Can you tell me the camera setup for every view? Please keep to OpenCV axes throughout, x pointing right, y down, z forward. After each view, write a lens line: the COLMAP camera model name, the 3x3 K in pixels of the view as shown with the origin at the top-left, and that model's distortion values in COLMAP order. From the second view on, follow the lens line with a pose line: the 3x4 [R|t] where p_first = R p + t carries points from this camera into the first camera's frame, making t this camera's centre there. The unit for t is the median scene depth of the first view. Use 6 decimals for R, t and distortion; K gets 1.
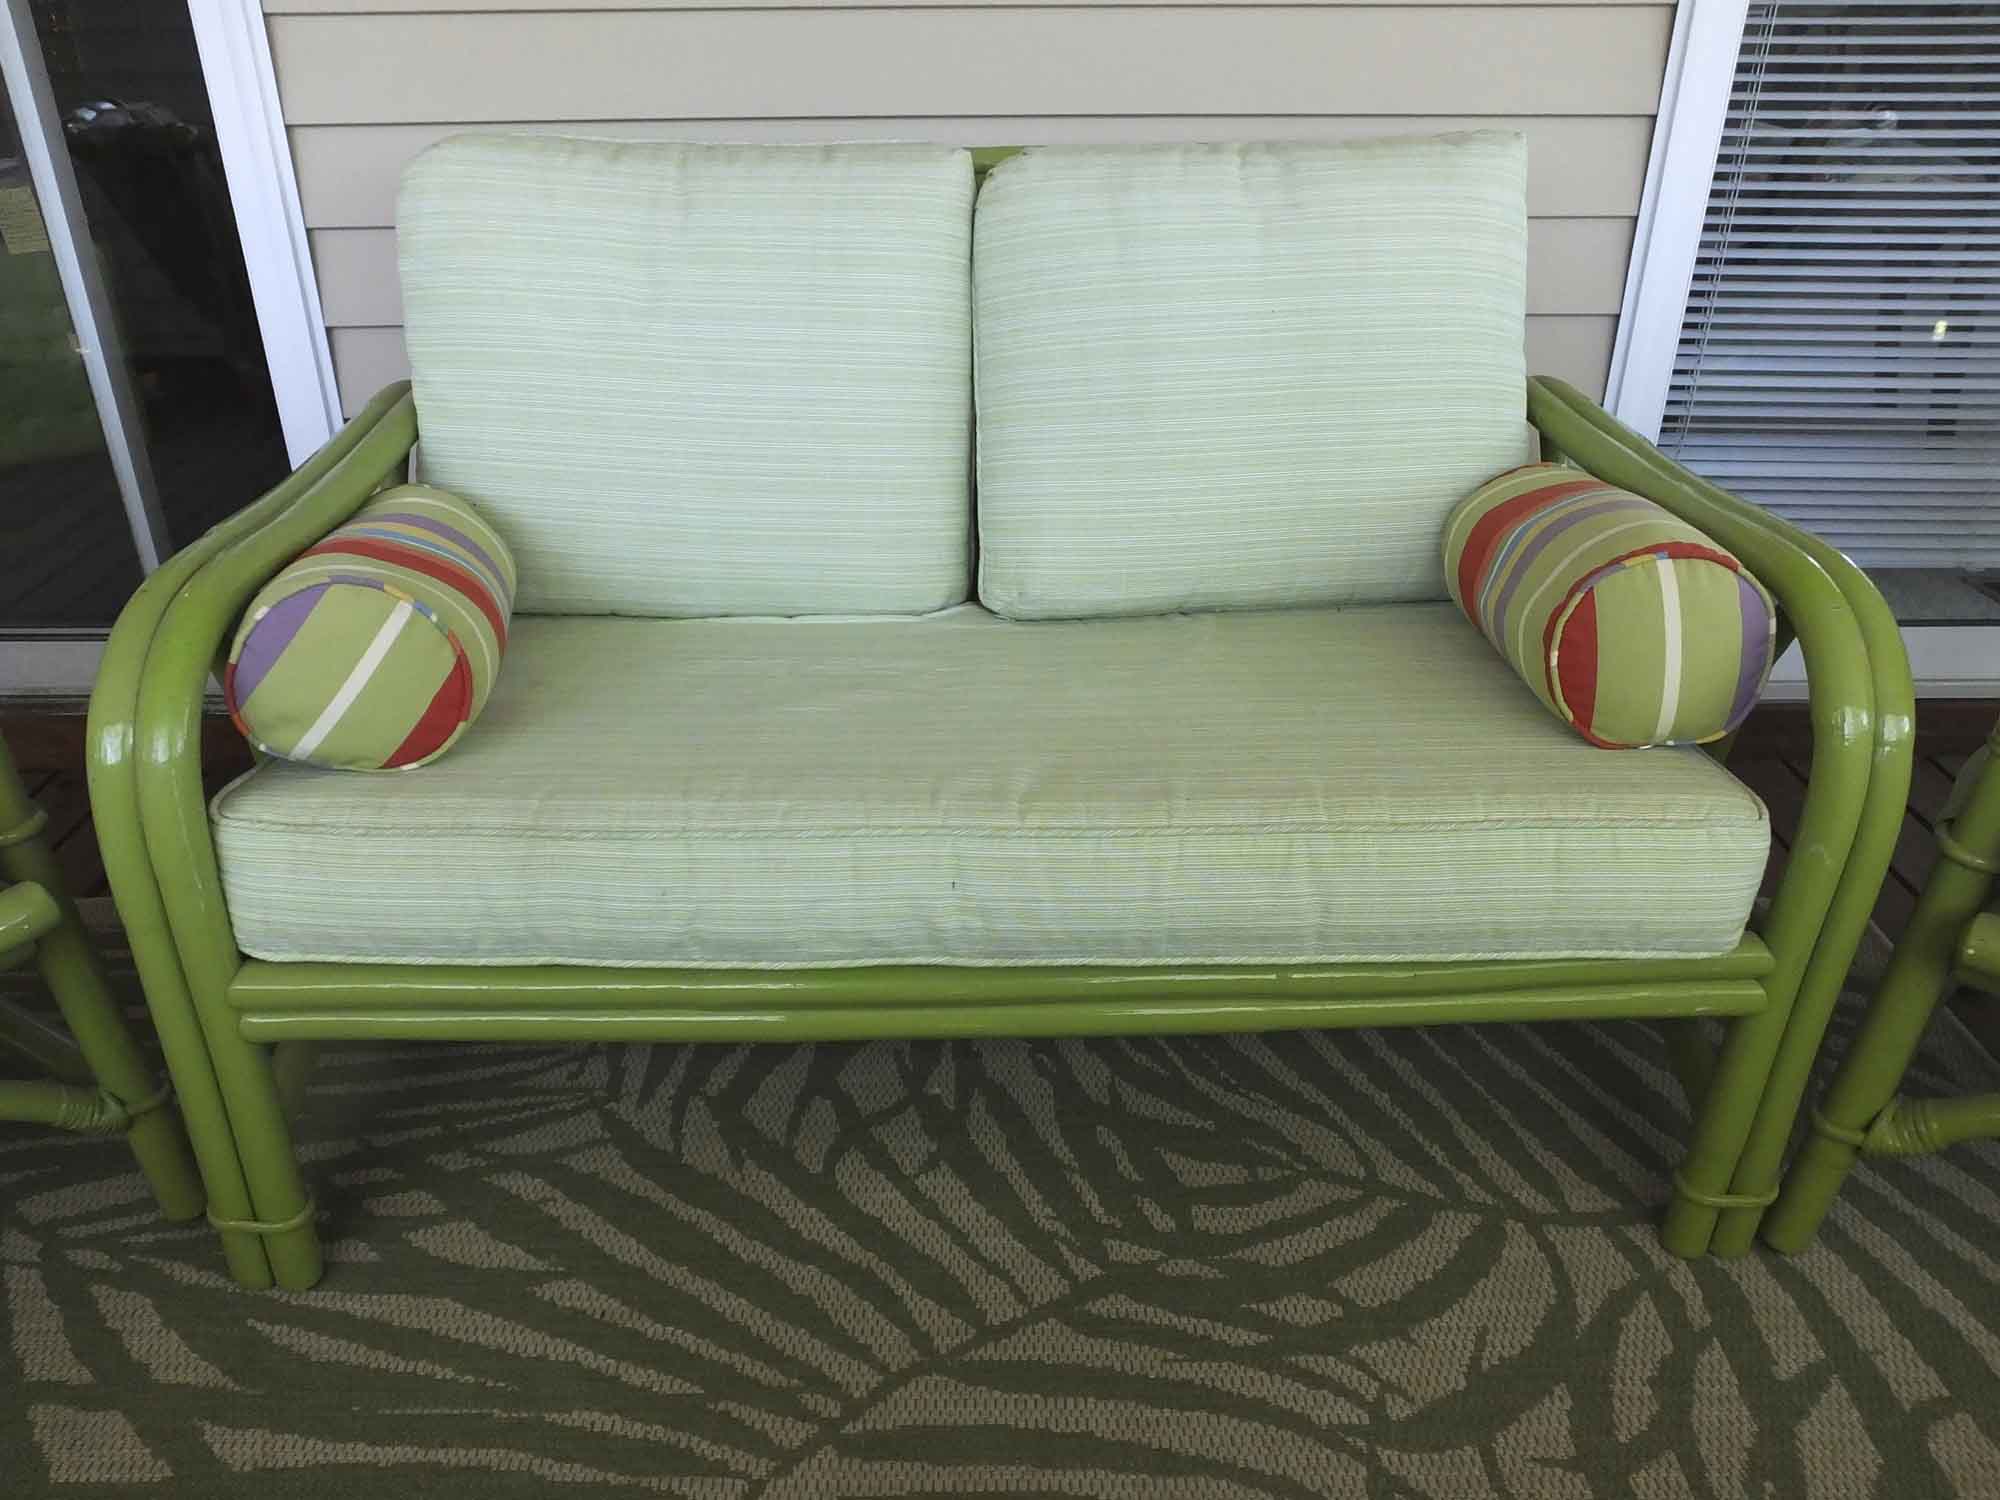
lens RADIAL K [[1471.2, 0, 990.8], [0, 1471.2, 742.3], [0, 0, 1]] dist [-0.052589, 0.048286]
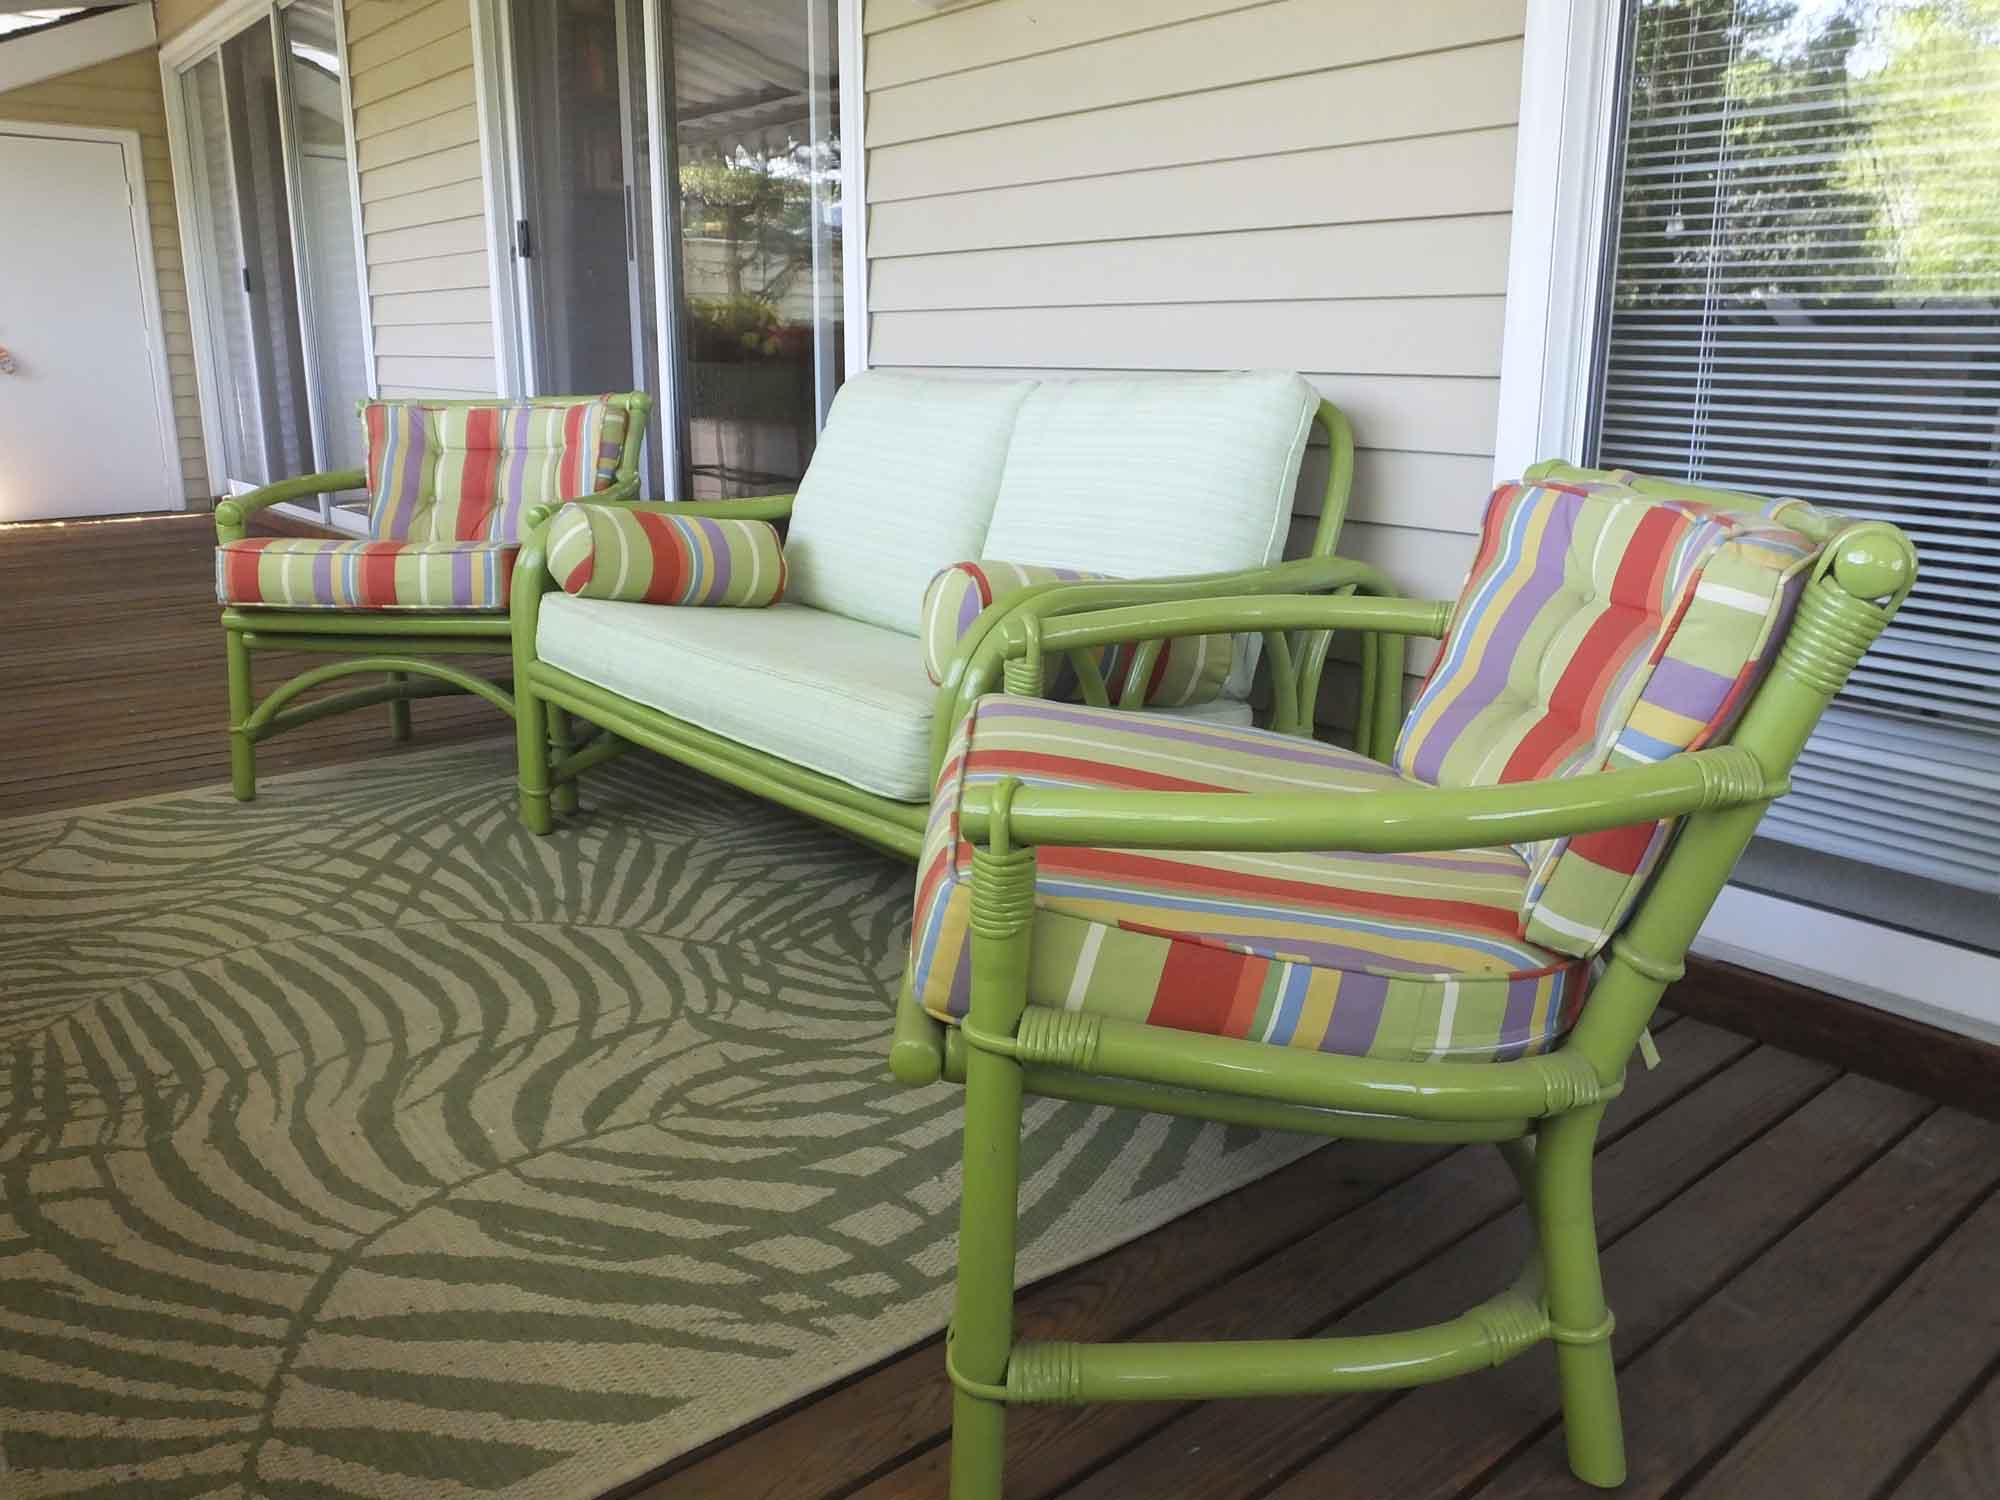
lens RADIAL K [[1505.9, 0, 988.3], [0, 1505.9, 743.4], [0, 0, 1]] dist [-0.055476, 0.054396]
pose [[0.620573, 0.203692, -0.757231, 1.586718], [-0.377253, 0.924126, -0.060584, 0.130413], [0.687437, 0.323265, 0.650331, -0.035125]]
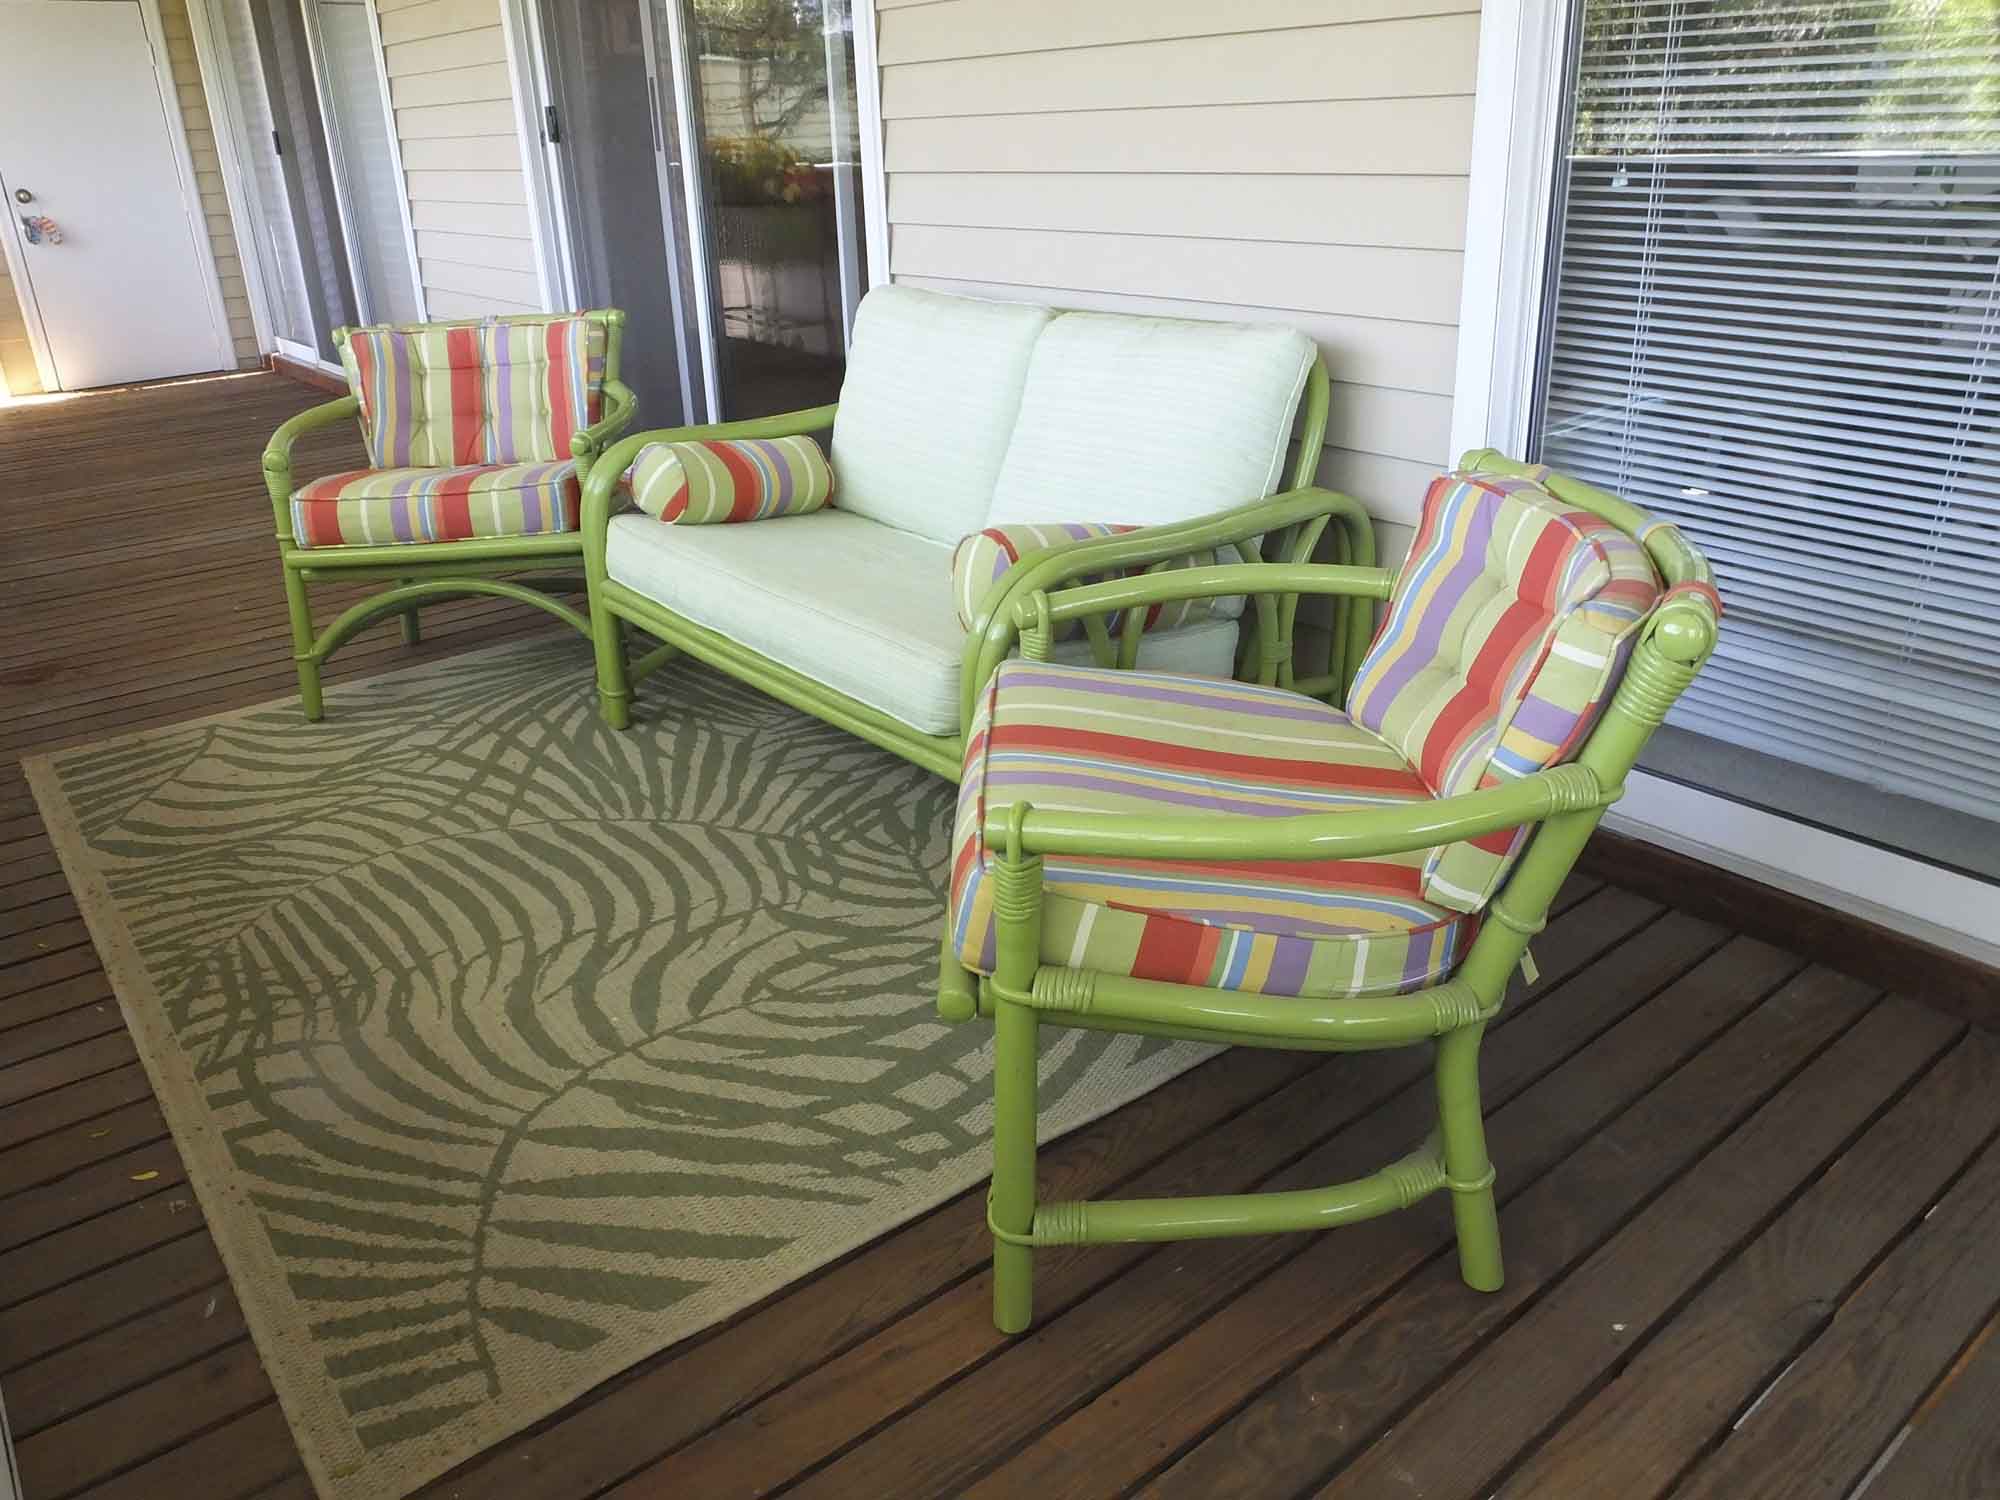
lens RADIAL K [[1471.2, 0, 992.1], [0, 1471.2, 742.7], [0, 0, 1]] dist [-0.052589, 0.048286]
pose [[0.613098, 0.292187, -0.733988, 1.722257], [-0.347811, 0.934033, 0.081296, -0.025306], [0.709323, 0.205447, 0.674280, -0.218920]]
